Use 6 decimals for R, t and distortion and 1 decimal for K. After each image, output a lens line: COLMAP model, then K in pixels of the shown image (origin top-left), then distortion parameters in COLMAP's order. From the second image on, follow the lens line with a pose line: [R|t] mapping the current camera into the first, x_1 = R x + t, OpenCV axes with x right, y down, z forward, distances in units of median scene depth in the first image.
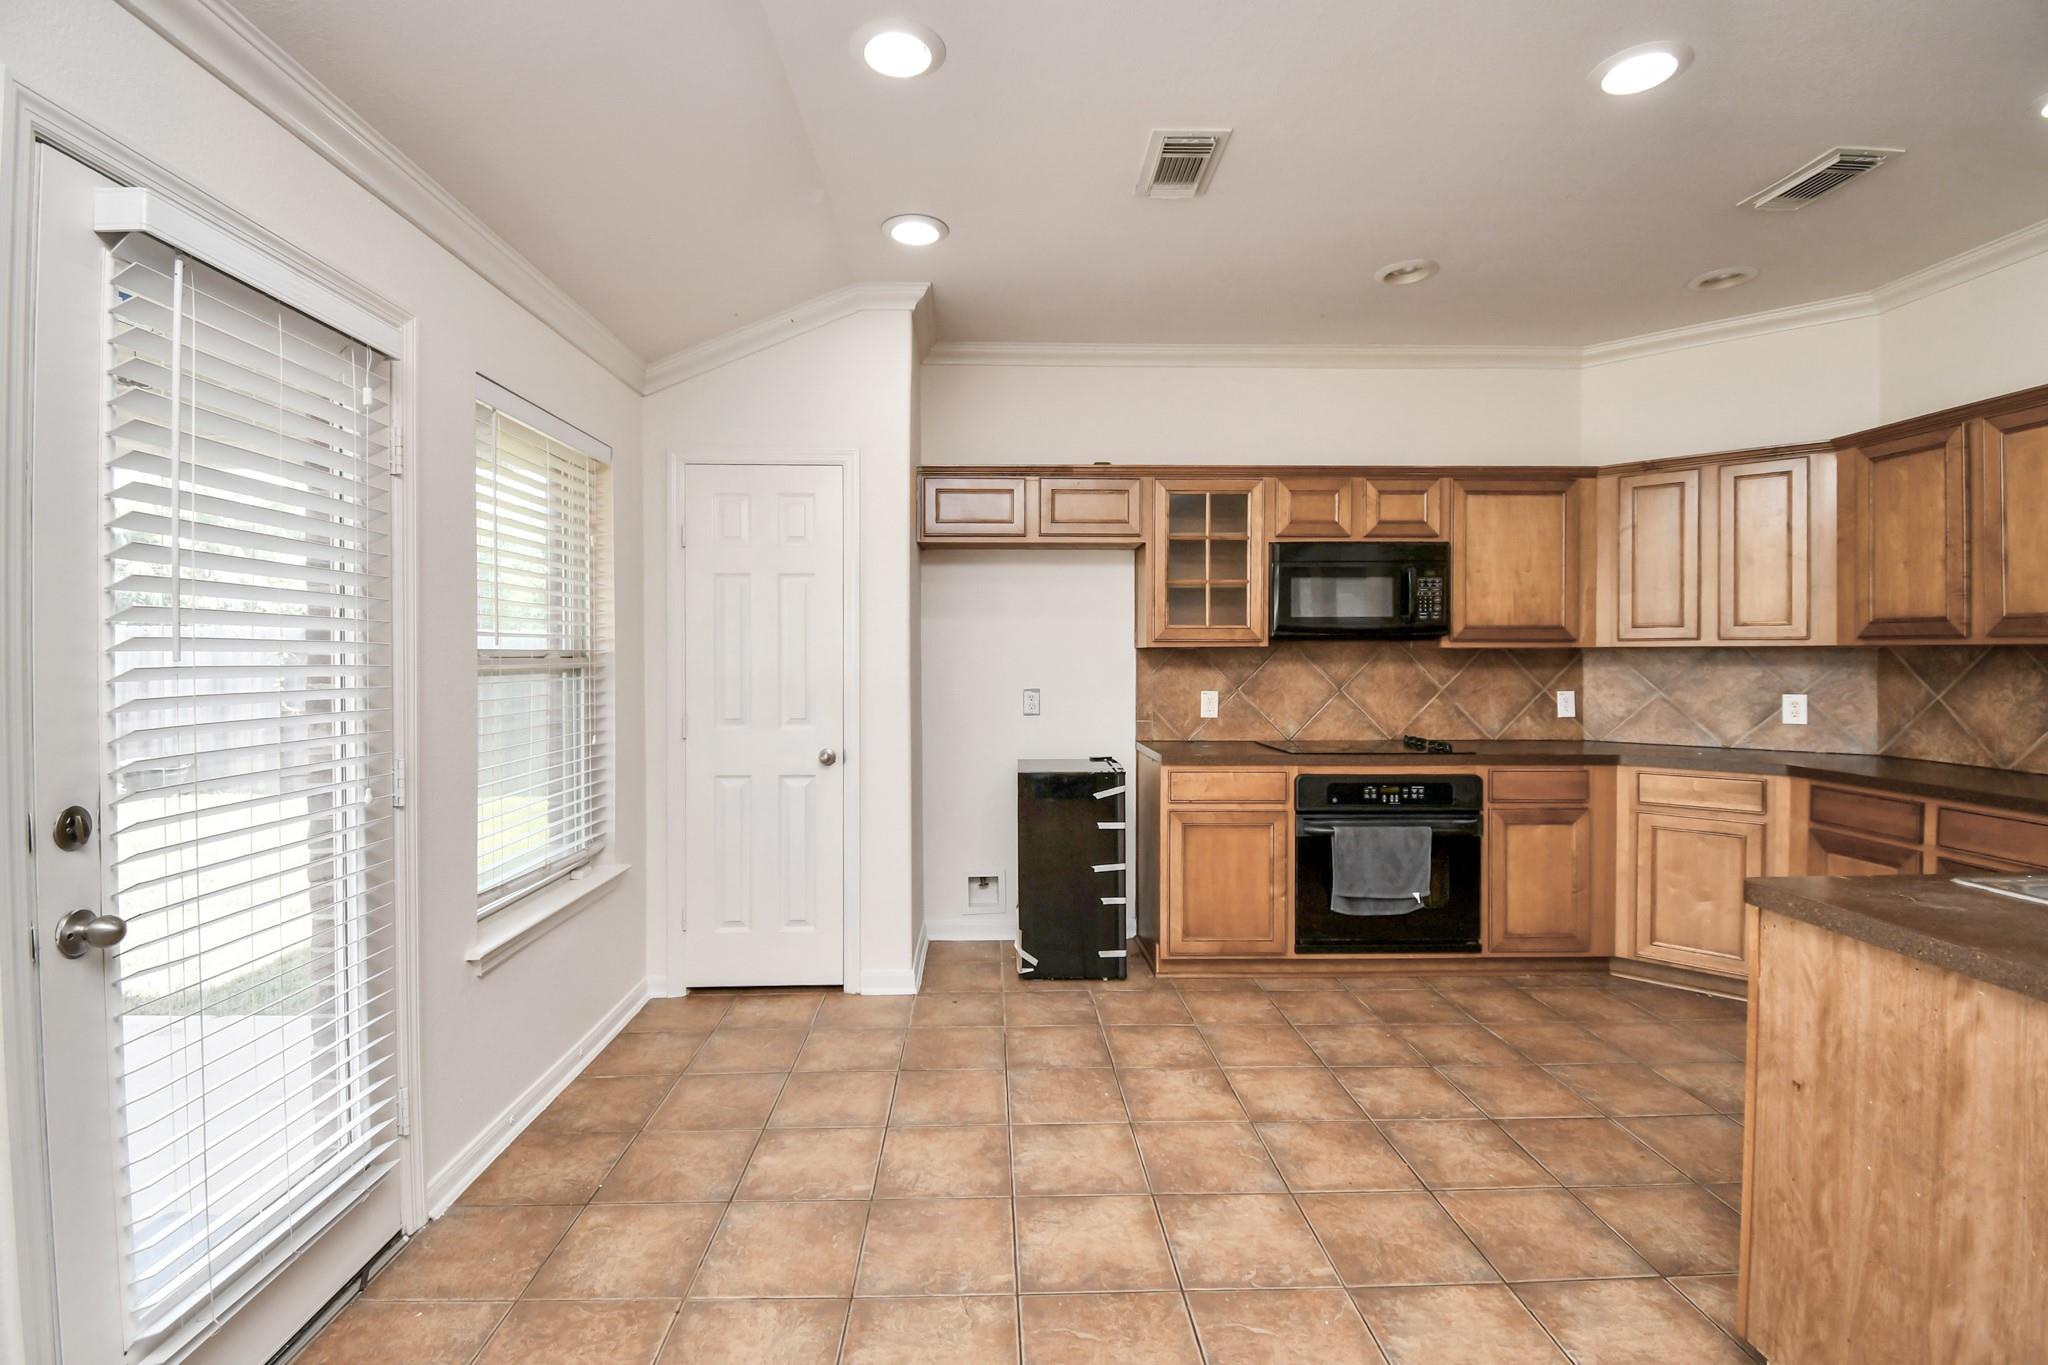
lens RADIAL K [[919.1, 0, 1009.4], [0, 919.1, 661.8], [0, 0, 1]] dist [0.017886, -0.024100]
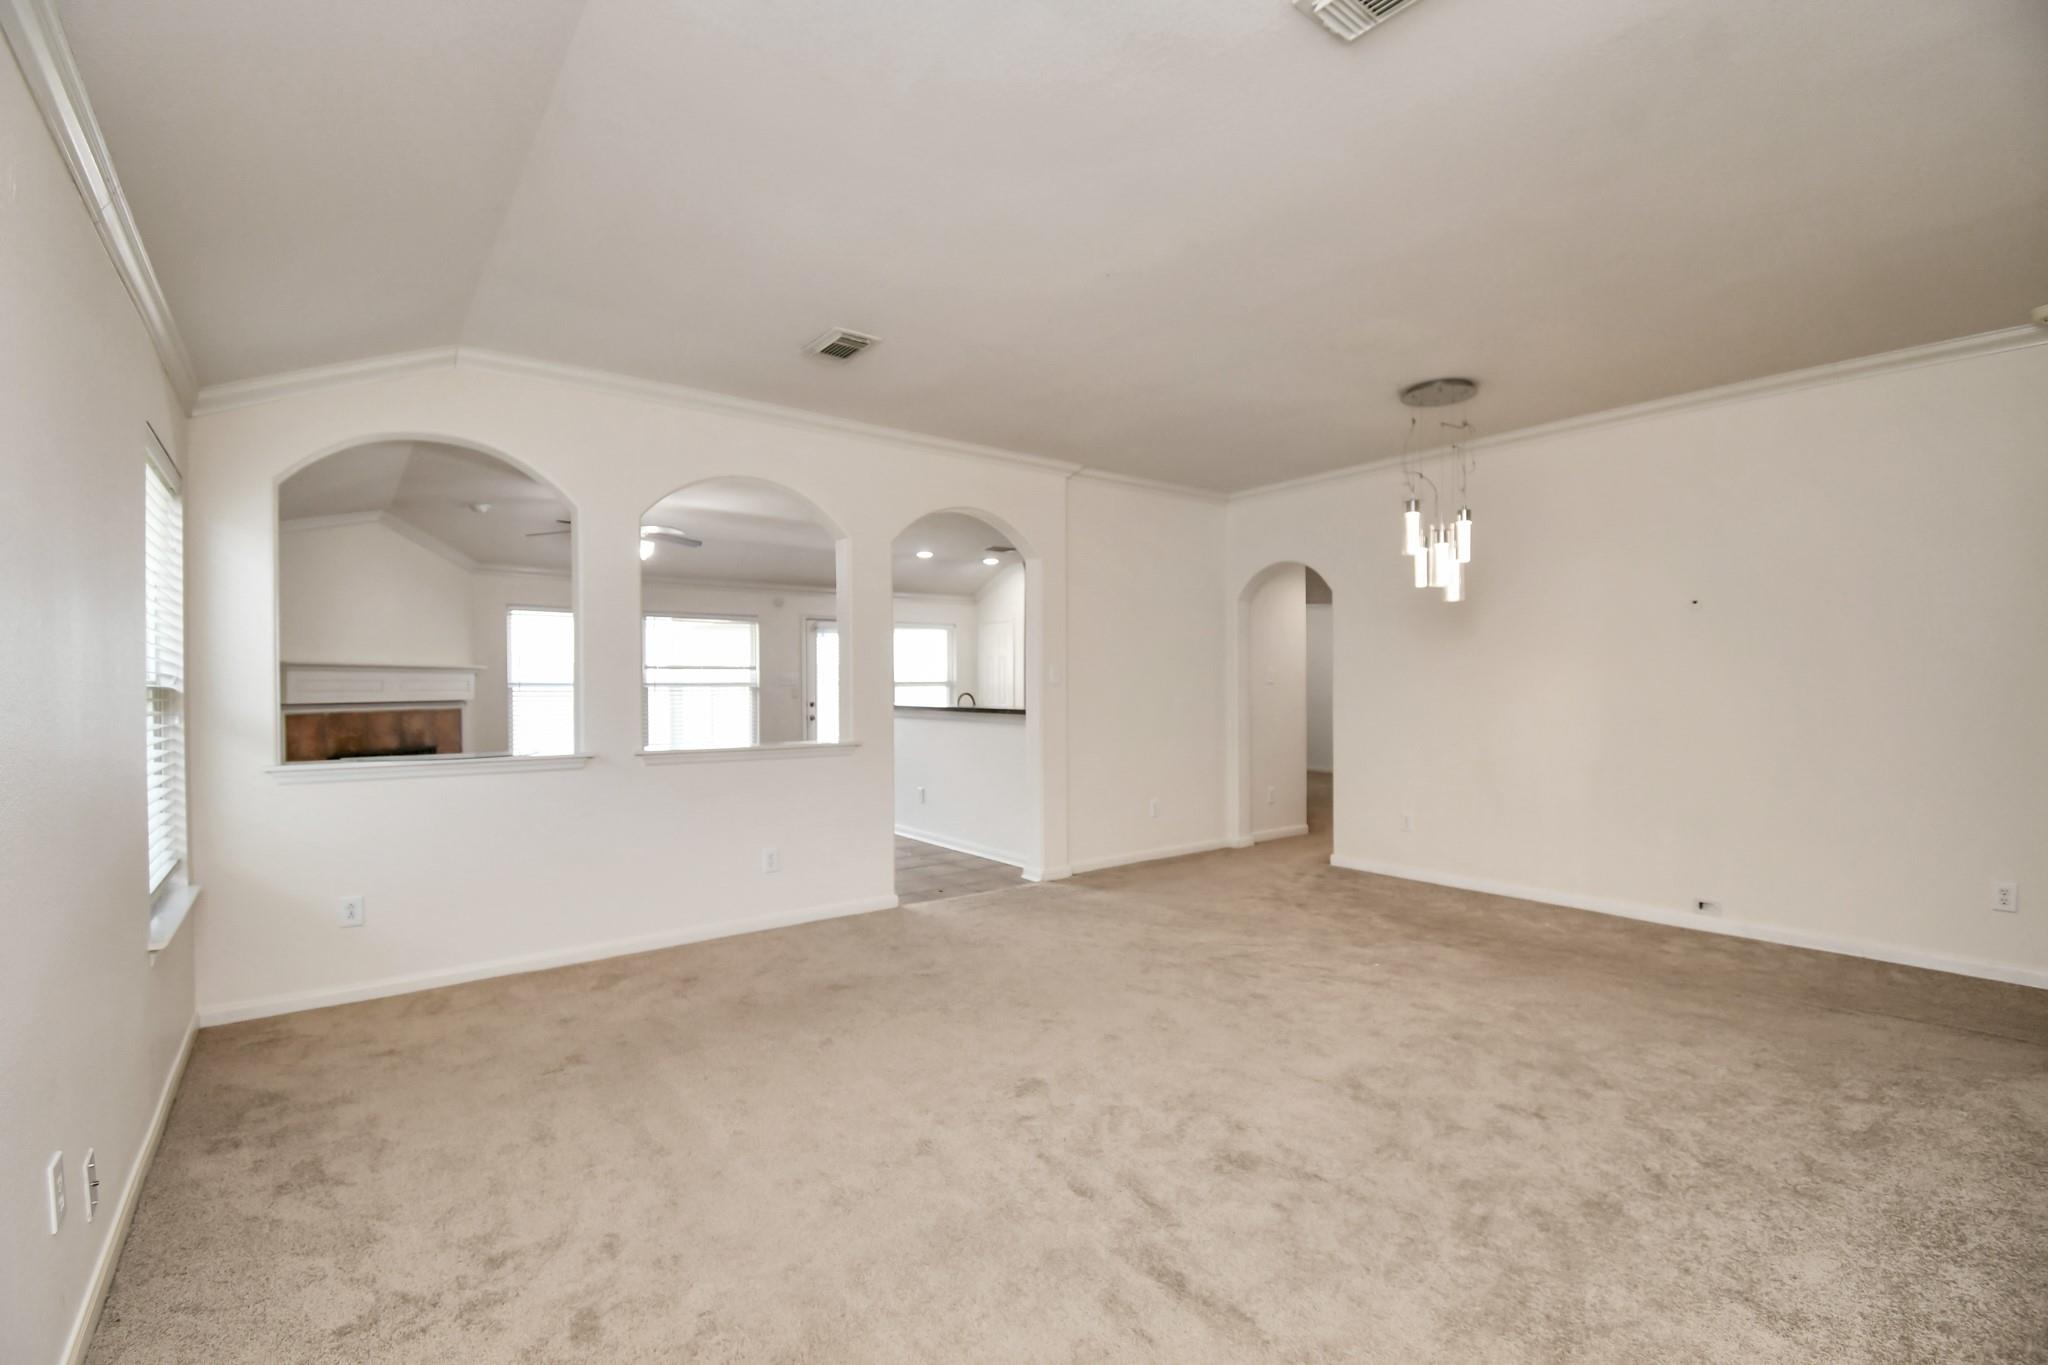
lens RADIAL K [[900.7, 0, 1021.4], [0, 900.7, 689.4], [0, 0, 1]] dist [0.014378, -0.022929]
pose [[0.589427, 0.002009, -0.807819, 2.285273], [0.000079, 0.999997, 0.002545, 0.012543], [0.807822, -0.001564, 0.589425, -0.768426]]
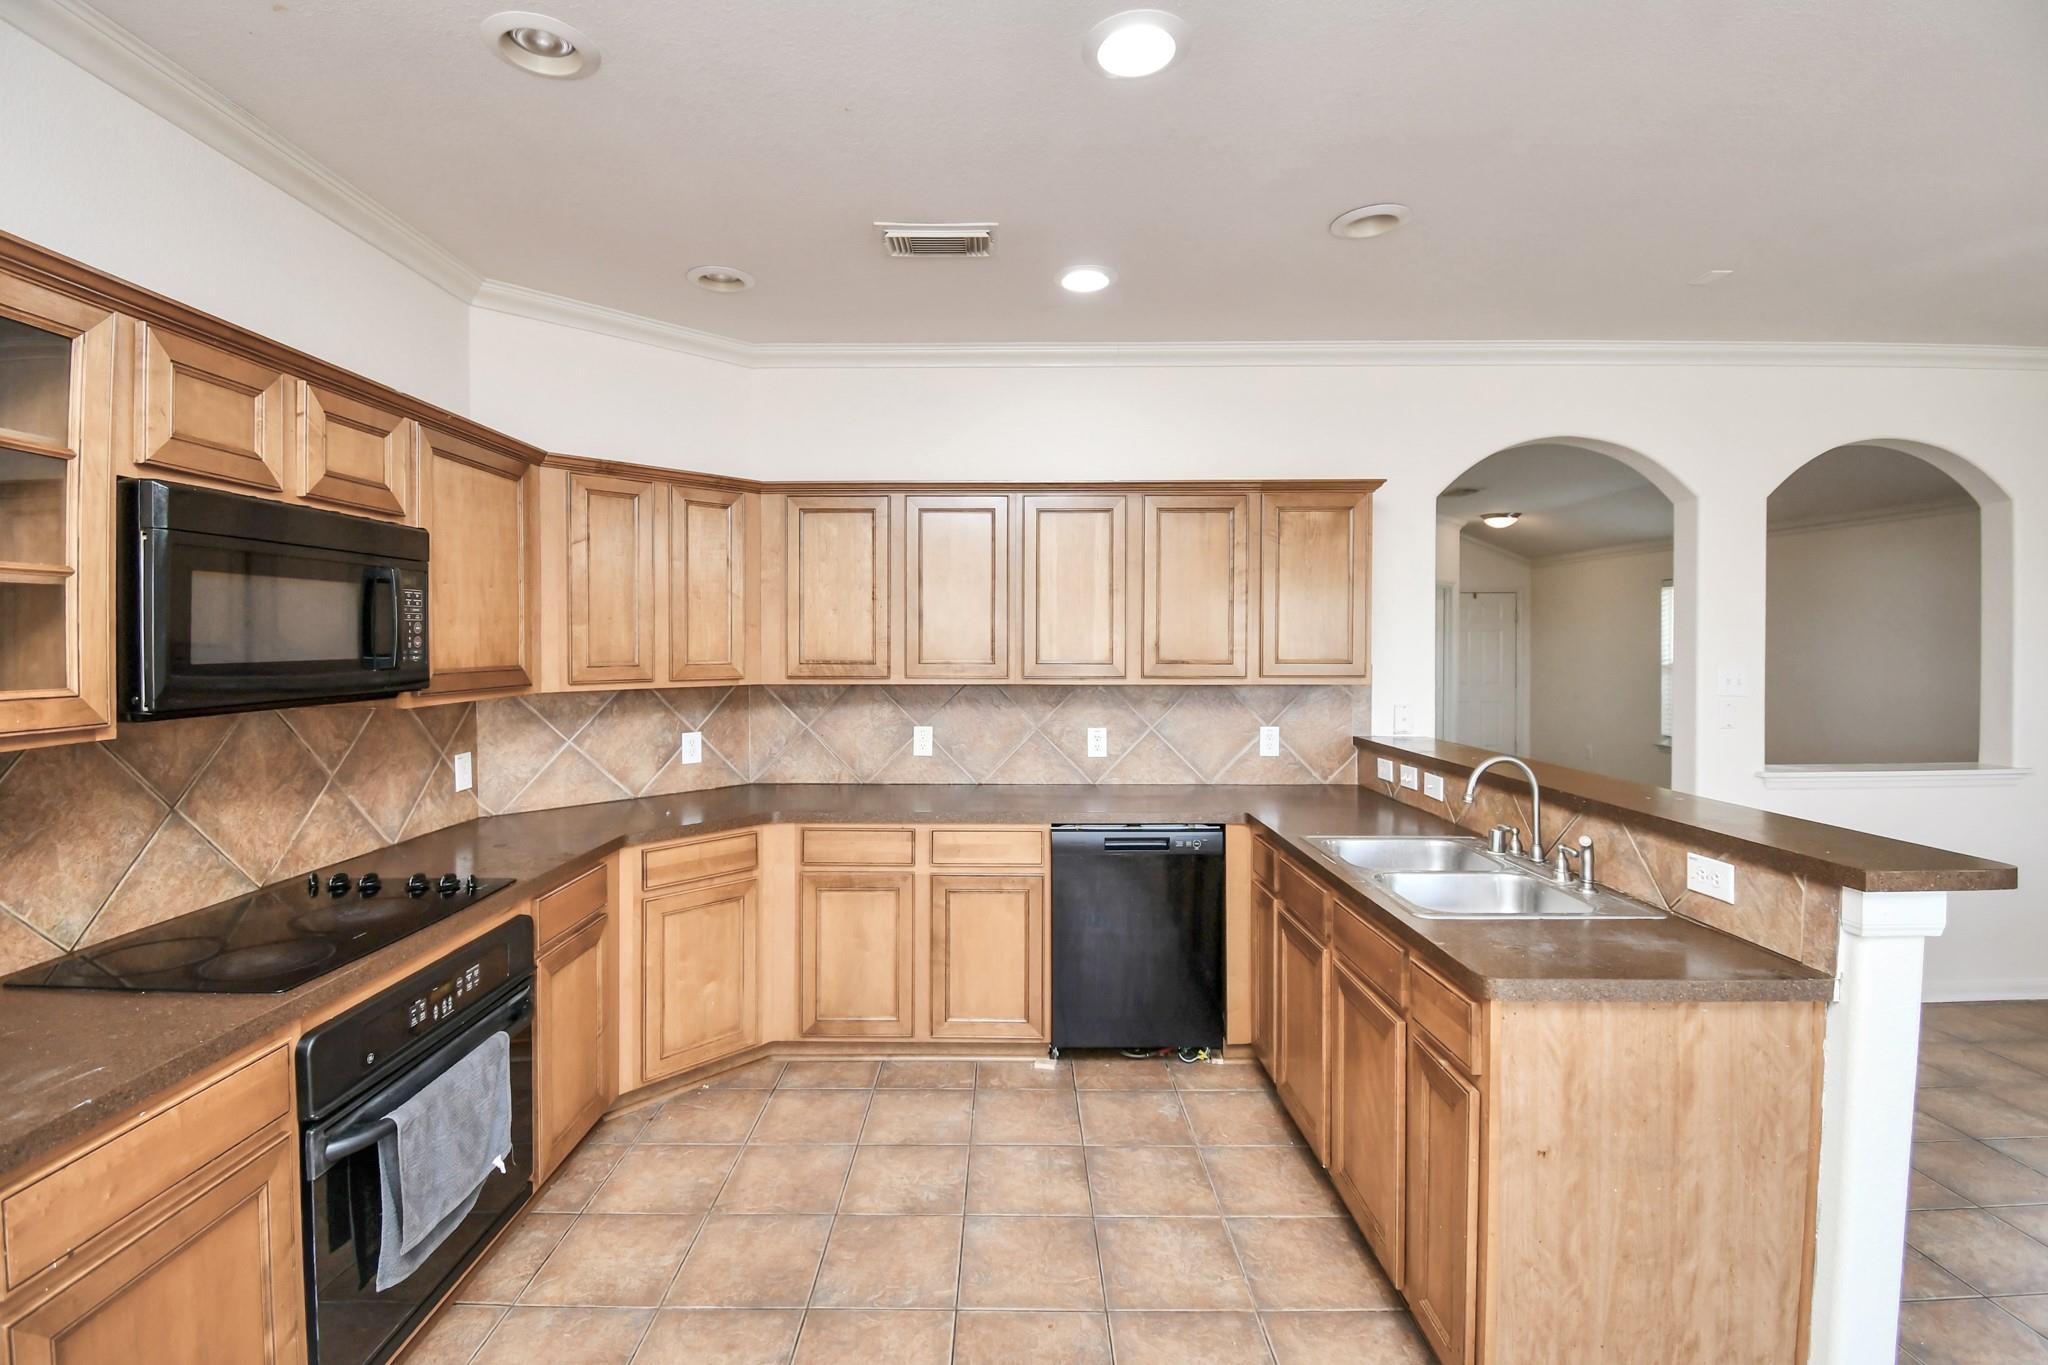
lens RADIAL K [[913.8, 0, 994.5], [0, 913.8, 646.5], [0, 0, 1]] dist [0.016785, -0.021641]
pose [[0.041646, -0.007076, 0.999107, -0.098778], [0.008169, 0.999944, 0.006741, -0.060641], [-0.999099, 0.007881, 0.041702, 0.659234]]
